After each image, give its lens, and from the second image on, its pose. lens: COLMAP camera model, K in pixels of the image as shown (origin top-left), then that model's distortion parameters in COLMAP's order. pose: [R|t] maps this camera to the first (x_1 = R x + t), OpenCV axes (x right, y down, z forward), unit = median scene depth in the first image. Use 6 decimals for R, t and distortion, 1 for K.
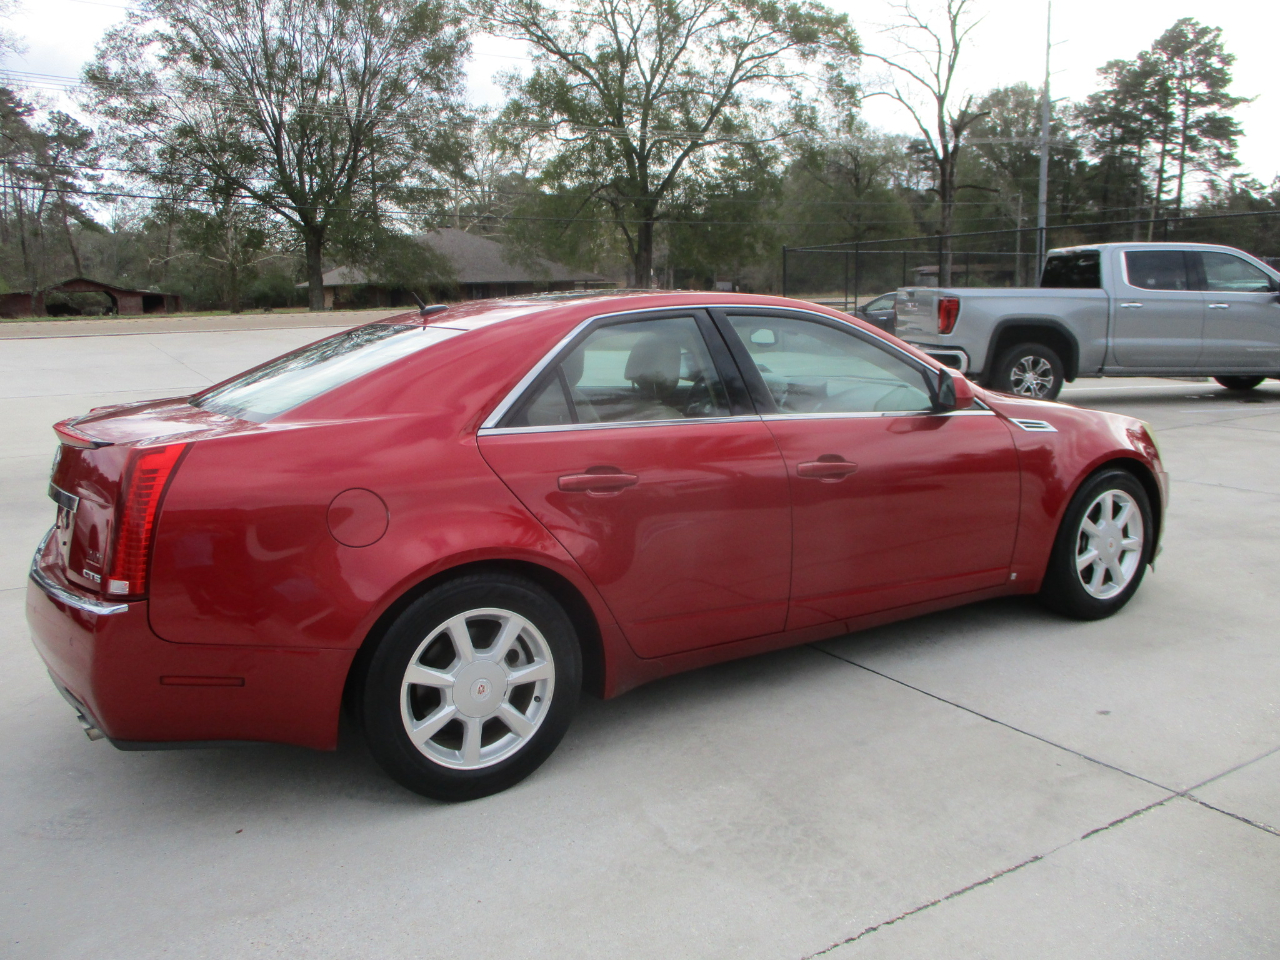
lens RADIAL K [[1045.6, 0, 636.9], [0, 1045.6, 468.6], [0, 0, 1]] dist [-0.025330, 0.000839]
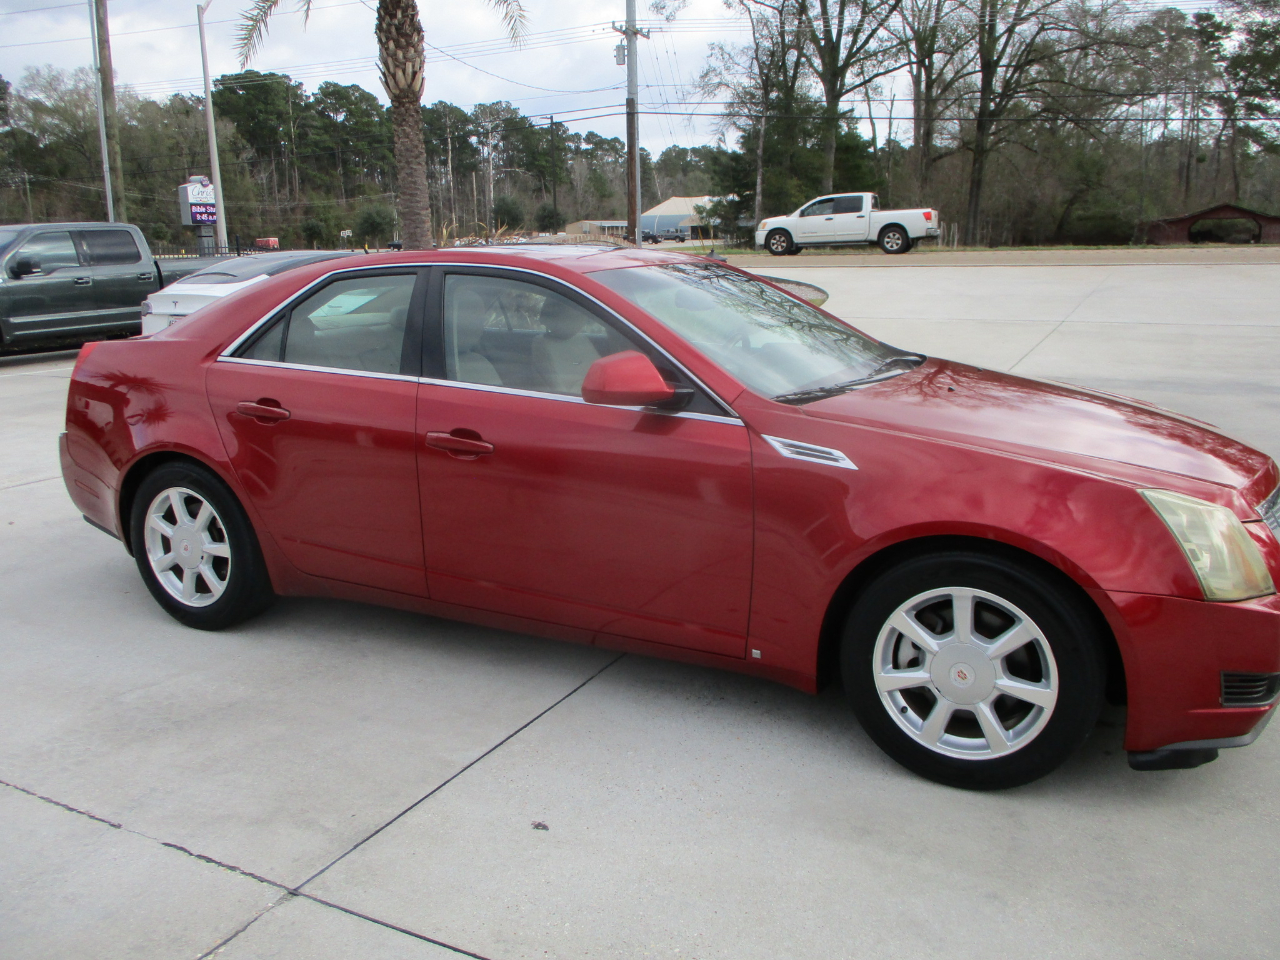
lens RADIAL K [[1045.6, 0, 647.7], [0, 1045.6, 470.5], [0, 0, 1]] dist [-0.025330, 0.000839]
pose [[0.521341, 0.191401, -0.831606, 0.060685], [-0.132028, 0.980879, 0.142989, -0.007621], [0.843073, 0.035249, 0.536642, 0.037286]]
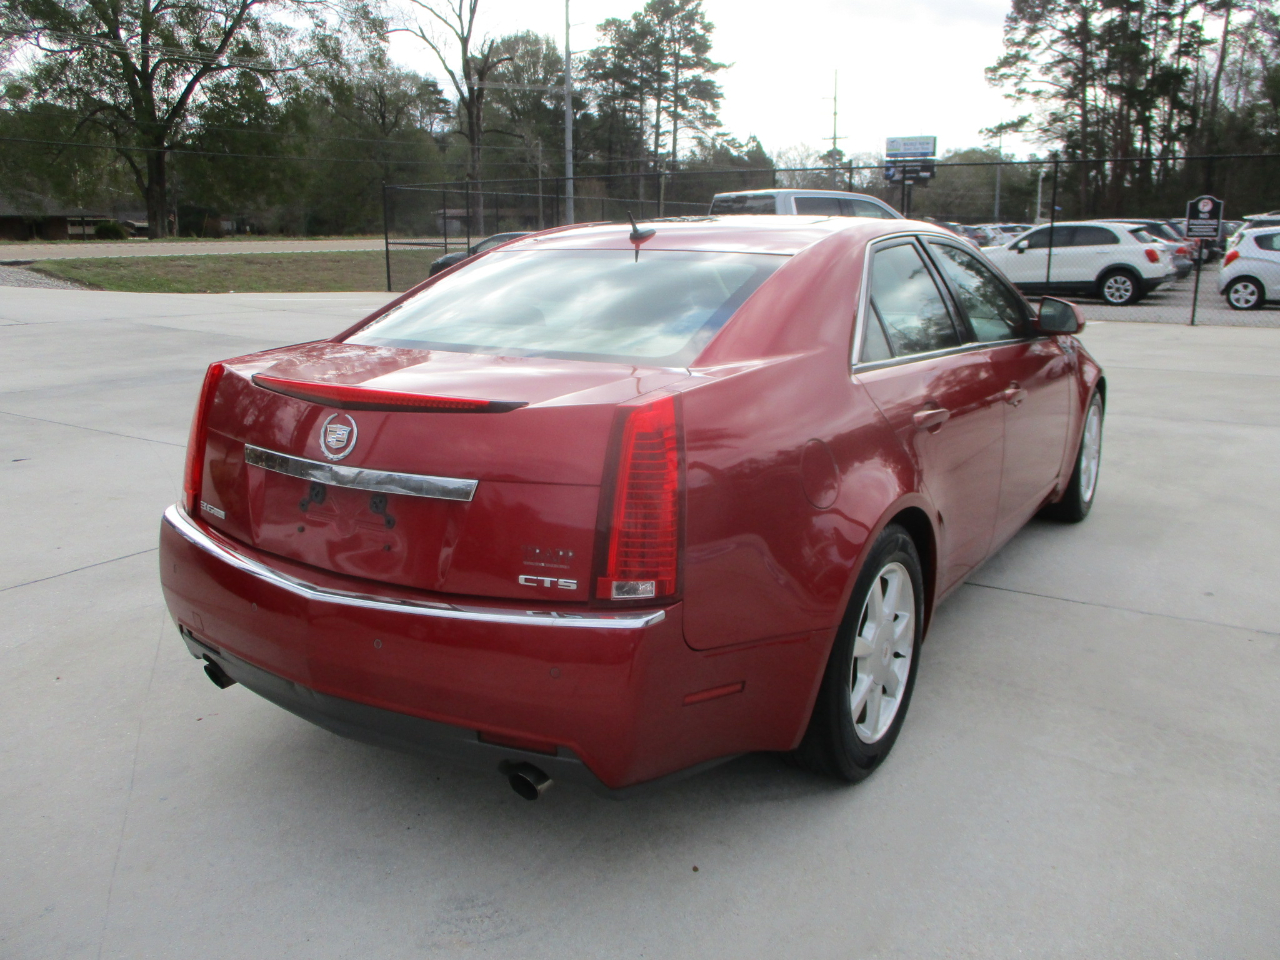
lens RADIAL K [[1045.6, 0, 643.4], [0, 1045.6, 470.3], [0, 0, 1]] dist [-0.025330, 0.000839]
pose [[0.898238, -0.079598, 0.432241, -0.023391], [0.055938, 0.996170, 0.067204, -0.000659], [-0.435935, -0.036186, 0.899250, 0.009051]]
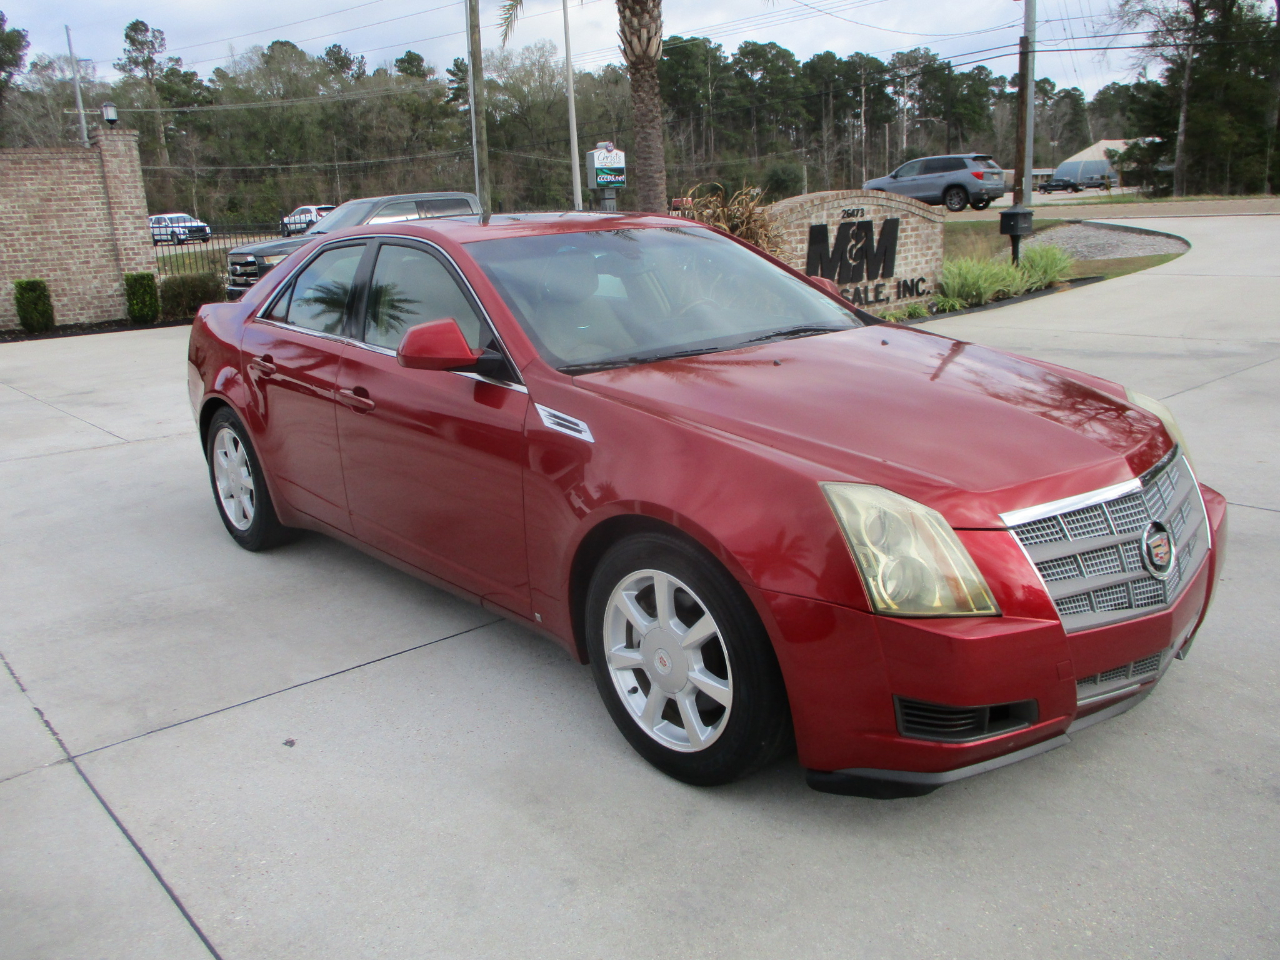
lens RADIAL K [[1045.6, 0, 649.1], [0, 1045.6, 474.4], [0, 0, 1]] dist [-0.025330, 0.000839]
pose [[0.167496, 0.251537, -0.953244, 0.071100], [-0.117512, 0.965104, 0.234018, -0.011825], [0.978844, 0.072821, 0.191210, 0.063066]]
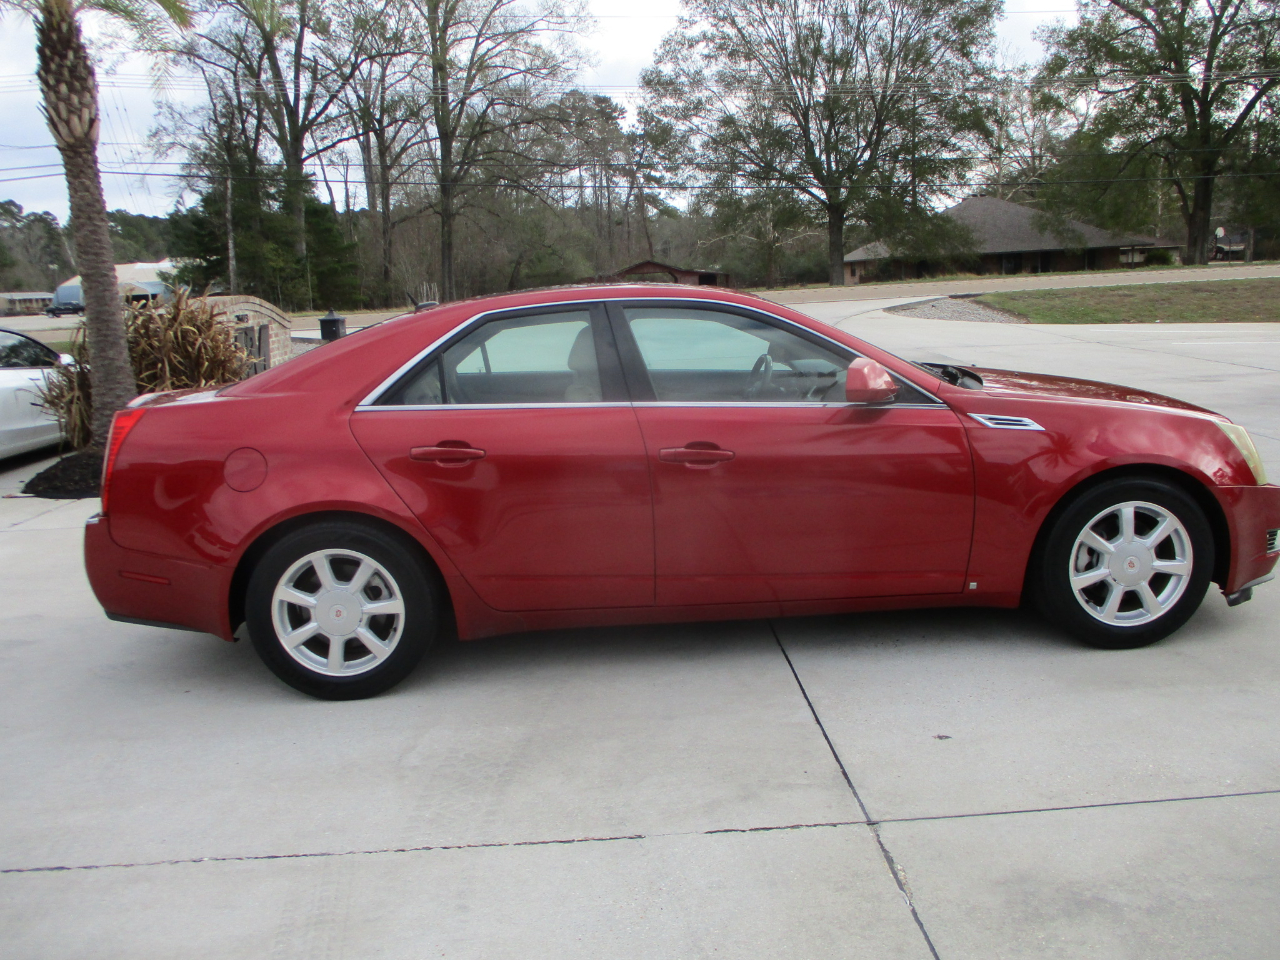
lens RADIAL K [[1045.6, 0, 642.3], [0, 1045.6, 469.2], [0, 0, 1]] dist [-0.025330, 0.000839]
pose [[0.871943, 0.061018, -0.485791, 0.037060], [-0.048238, 0.998083, 0.038782, -0.001377], [0.487226, -0.010382, 0.873214, 0.003934]]
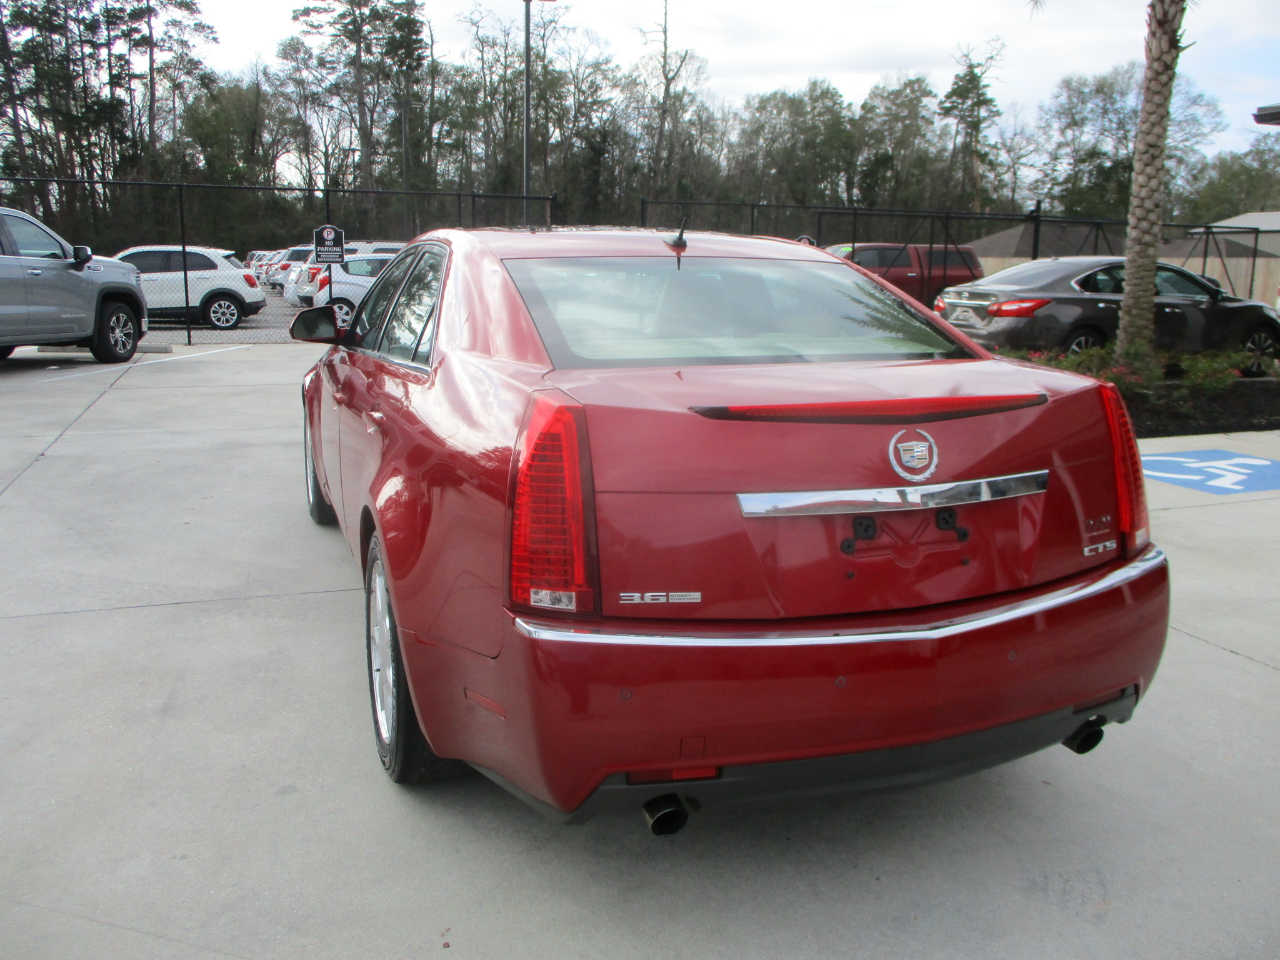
lens RADIAL K [[1045.6, 0, 643.3], [0, 1045.6, 467.9], [0, 0, 1]] dist [-0.025330, 0.000839]
pose [[0.180885, -0.161879, 0.970091, -0.041633], [0.142226, 0.980299, 0.137062, -0.003756], [-0.973166, 0.113180, 0.200344, 0.035422]]
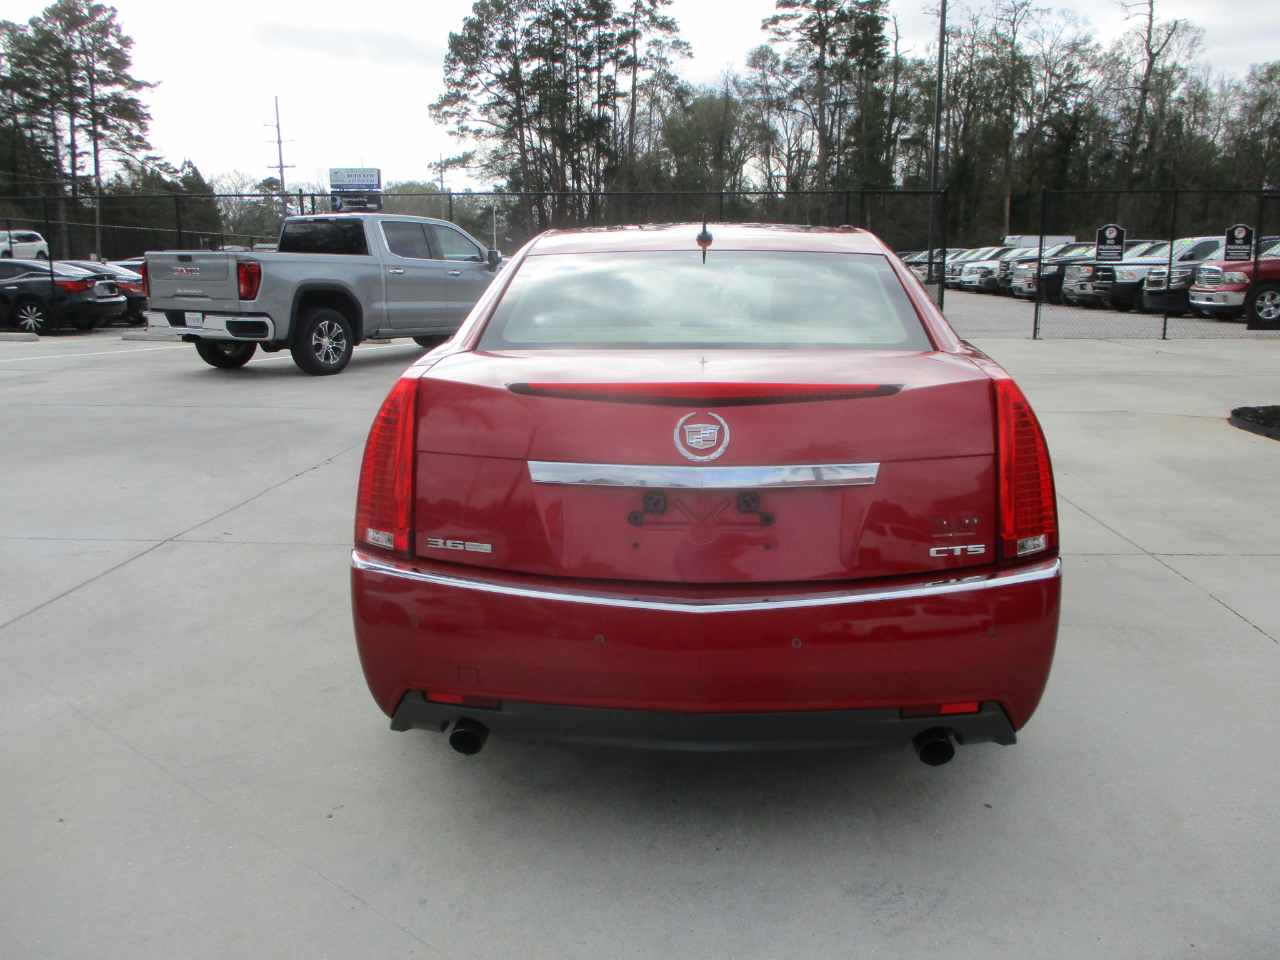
lens RADIAL K [[1045.6, 0, 643.3], [0, 1045.6, 471.6], [0, 0, 1]] dist [-0.025330, 0.000839]
pose [[0.571160, -0.140871, 0.808661, -0.038628], [0.122946, 0.988732, 0.085403, -0.001546], [-0.811579, 0.050643, 0.582043, 0.021934]]
